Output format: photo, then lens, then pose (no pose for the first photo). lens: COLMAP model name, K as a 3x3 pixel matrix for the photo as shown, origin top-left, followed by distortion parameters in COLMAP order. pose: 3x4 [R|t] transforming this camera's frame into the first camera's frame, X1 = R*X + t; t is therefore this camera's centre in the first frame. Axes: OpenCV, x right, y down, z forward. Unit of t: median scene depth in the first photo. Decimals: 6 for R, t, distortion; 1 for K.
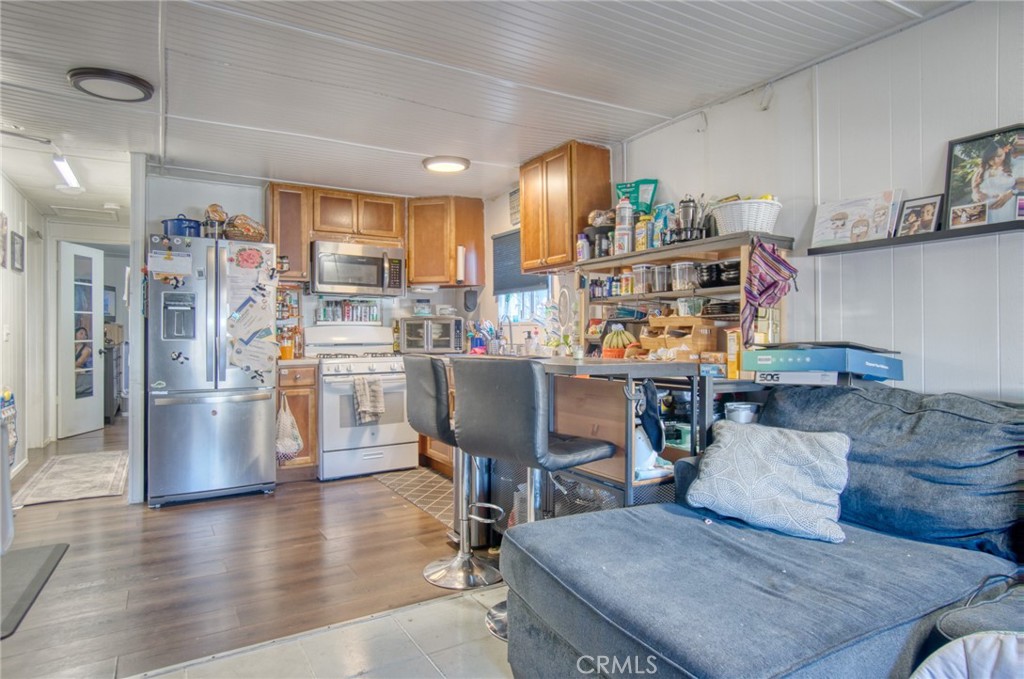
lens RADIAL K [[592.2, 0, 512.0], [0, 592.2, 339.5], [0, 0, 1]] dist [-0.000938, -0.000222]
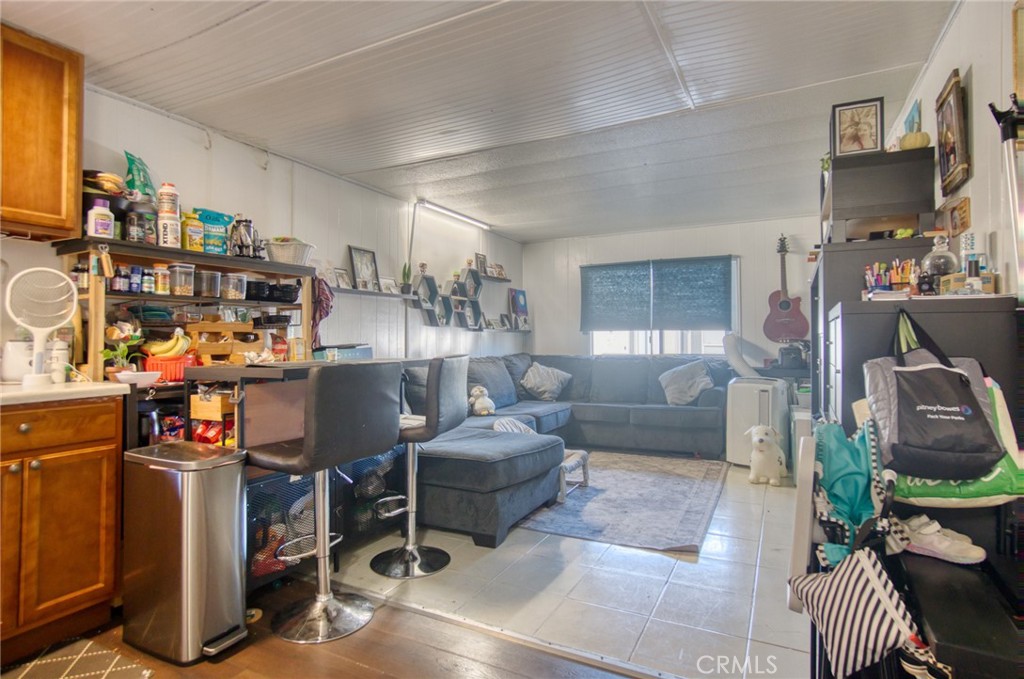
lens RADIAL K [[532.0, 0, 512.0], [0, 532.0, 339.5], [0, 0, 1]] dist [0.000121, 0.000023]
pose [[-0.534813, 0.000541, 0.844970, -0.814641], [0.007687, 0.999962, 0.004225, -0.009456], [-0.844935, 0.008755, -0.534797, 1.098269]]
